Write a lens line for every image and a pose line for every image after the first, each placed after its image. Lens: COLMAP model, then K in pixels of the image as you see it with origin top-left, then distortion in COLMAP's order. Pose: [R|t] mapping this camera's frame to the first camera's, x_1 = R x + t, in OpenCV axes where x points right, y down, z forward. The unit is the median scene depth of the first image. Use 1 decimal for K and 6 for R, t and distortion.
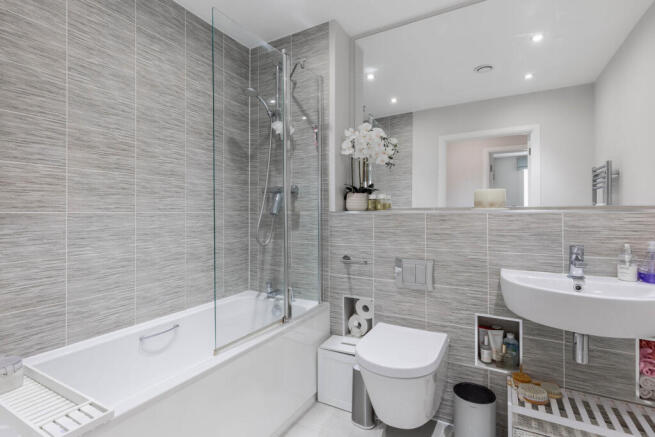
lens RADIAL K [[302.7, 0, 328.1], [0, 302.7, 206.4], [0, 0, 1]] dist [0.000835, -0.000535]
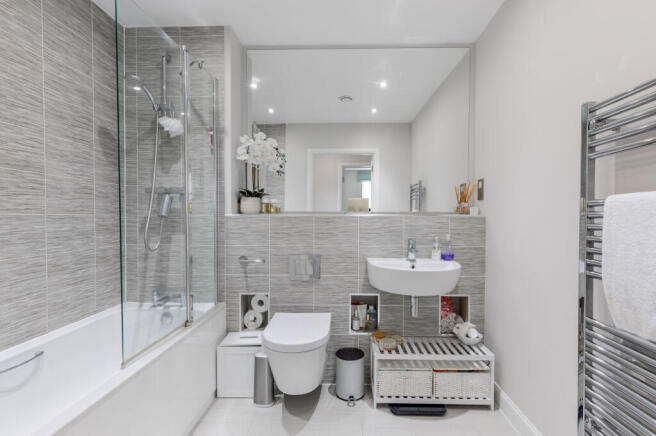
lens RADIAL K [[307.8, 0, 326.2], [0, 307.8, 215.5], [0, 0, 1]] dist [-0.000386, -0.000218]
pose [[0.875145, 0.005327, 0.483831, -0.209262], [-0.014624, 0.999774, 0.015446, 0.000255], [-0.483639, -0.020593, 0.875025, -0.081628]]
